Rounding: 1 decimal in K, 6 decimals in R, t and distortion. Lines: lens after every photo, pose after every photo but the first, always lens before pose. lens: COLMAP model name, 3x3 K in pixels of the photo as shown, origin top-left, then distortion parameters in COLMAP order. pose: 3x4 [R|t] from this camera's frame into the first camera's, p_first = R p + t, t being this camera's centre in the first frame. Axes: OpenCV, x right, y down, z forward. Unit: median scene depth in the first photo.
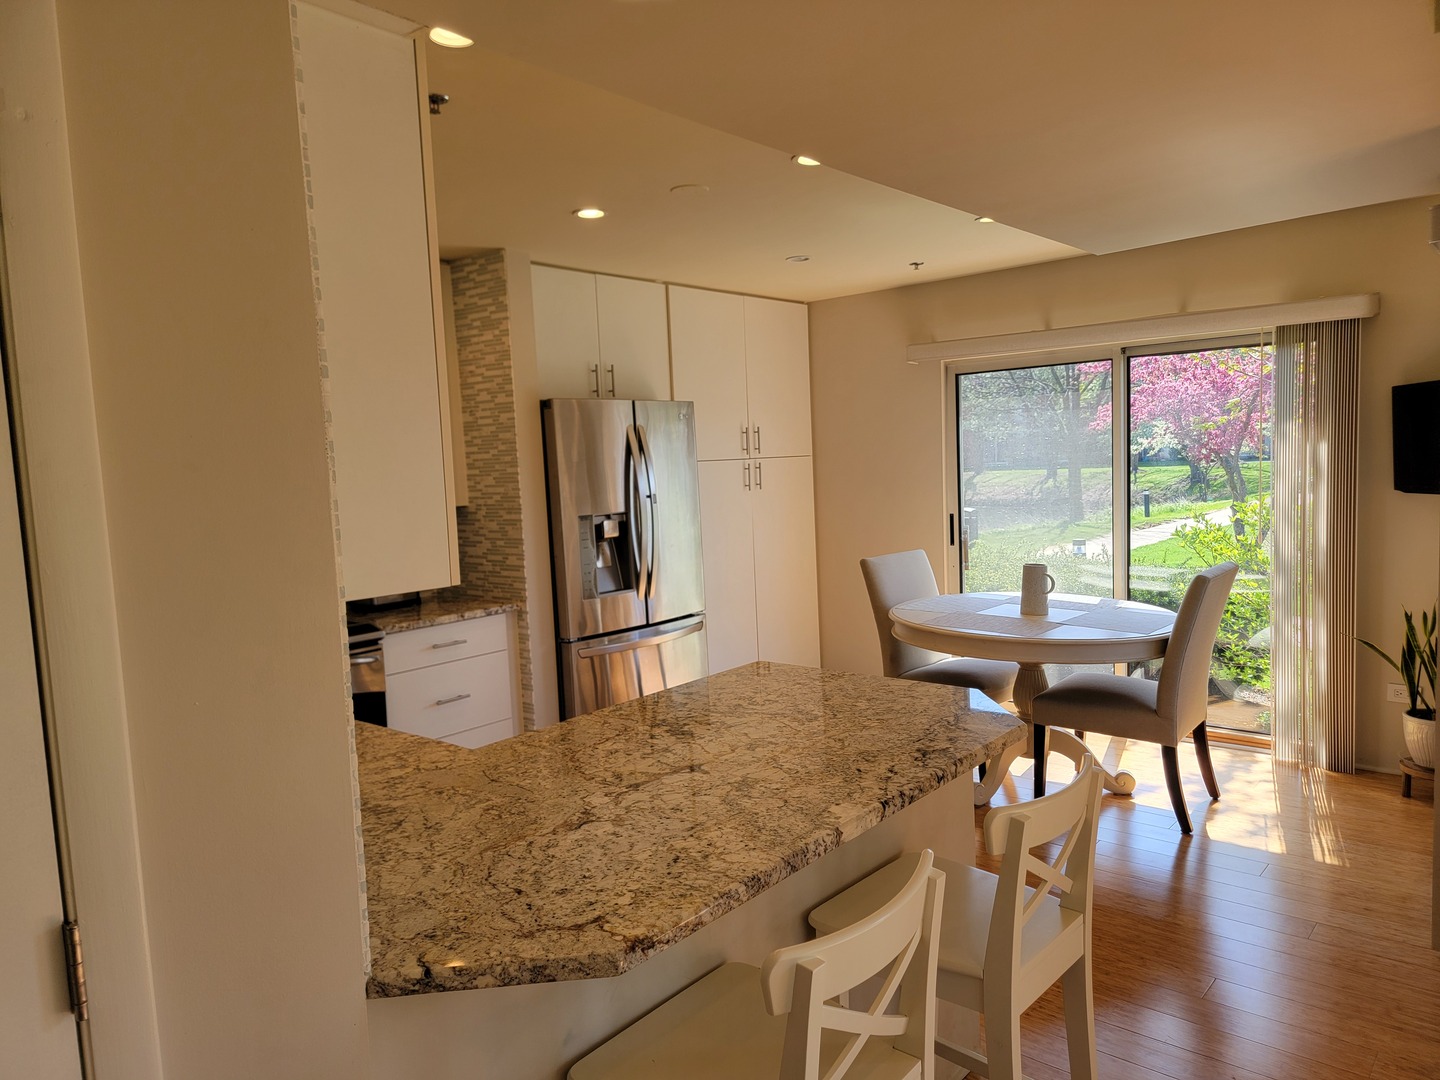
lens RADIAL K [[1001.6, 0, 732.2], [0, 1001.6, 545.4], [0, 0, 1]] dist [0.075436, -0.071449]
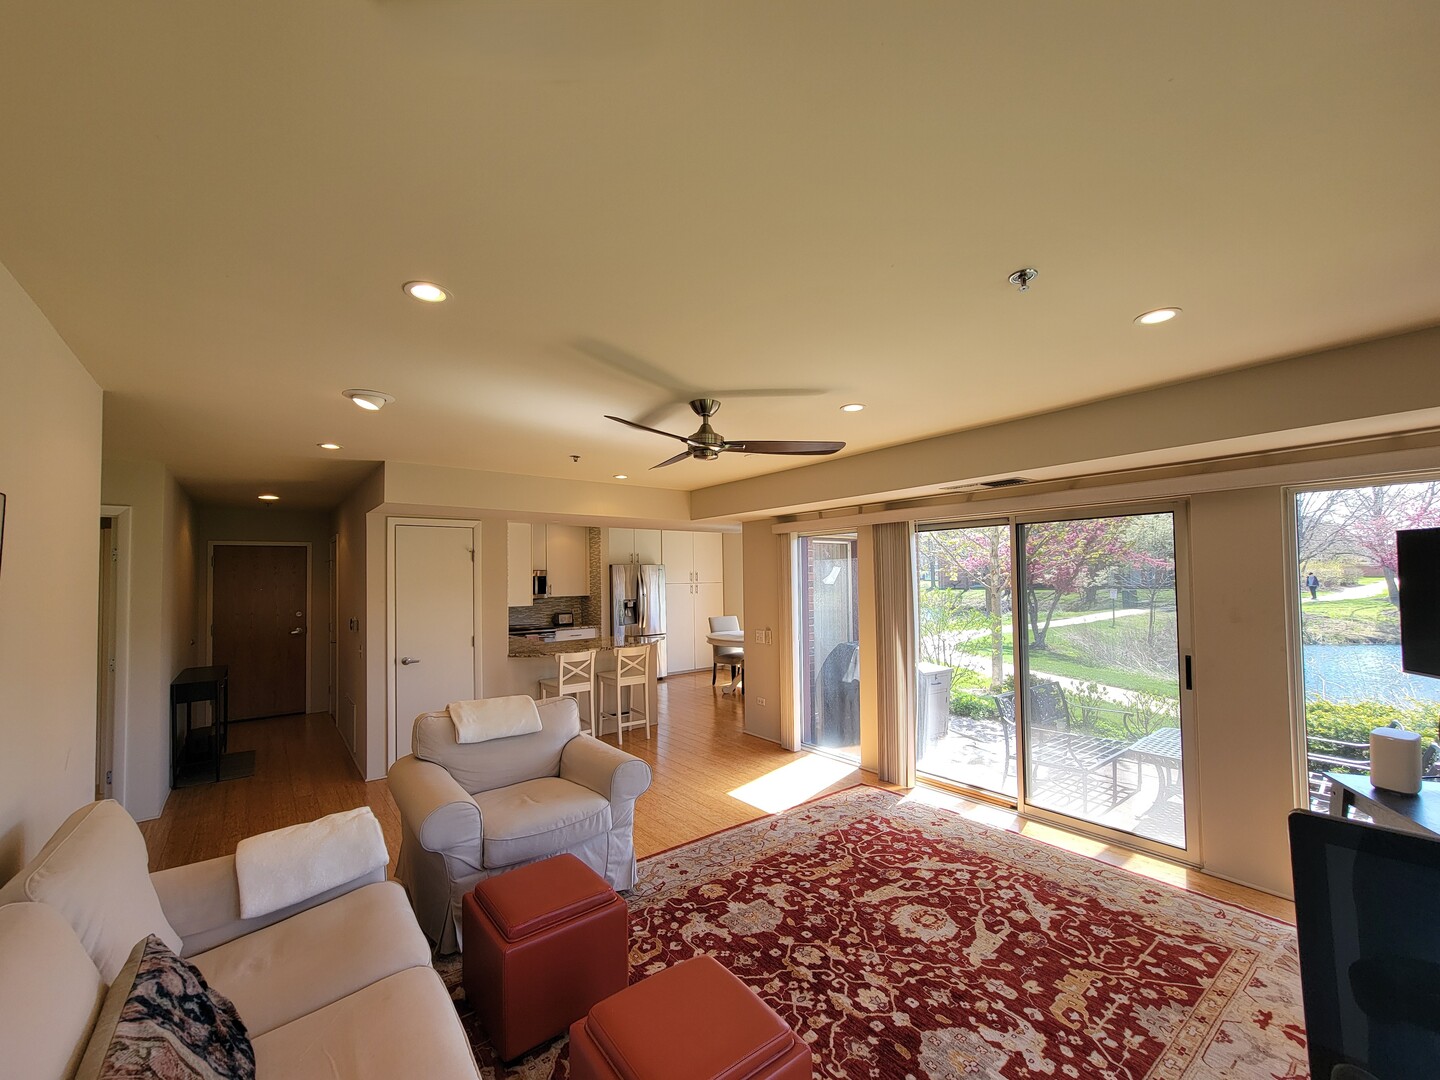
lens RADIAL K [[589.5, 0, 723.6], [0, 589.5, 558.7], [0, 0, 1]] dist [-0.013673, 0.007722]
pose [[0.979916, 0.020989, -0.198302, 1.038336], [-0.043503, 0.992994, -0.109869, 0.063013], [0.194607, 0.116290, 0.973963, -1.521855]]
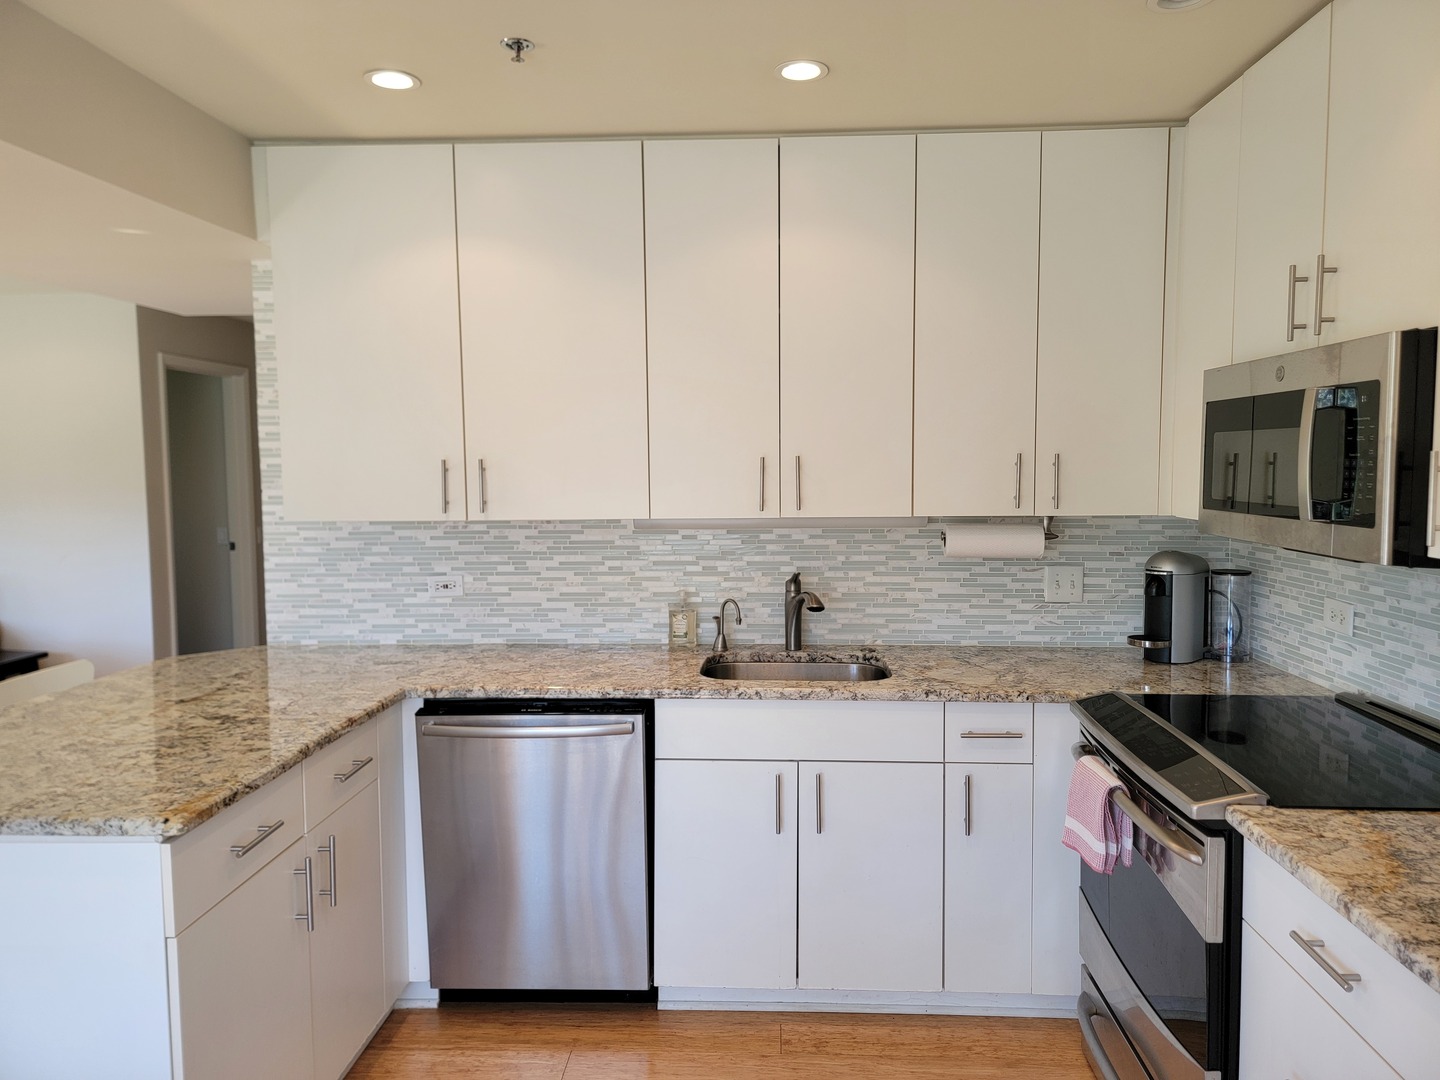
lens RADIAL K [[1000.1, 0, 736.8], [0, 1000.1, 533.6], [0, 0, 1]] dist [0.080937, -0.072091]
pose [[-0.788931, 0.093097, -0.607389, 0.136106], [-0.015770, 0.985063, 0.171468, -0.177337], [0.614280, 0.144855, -0.775679, 1.915662]]
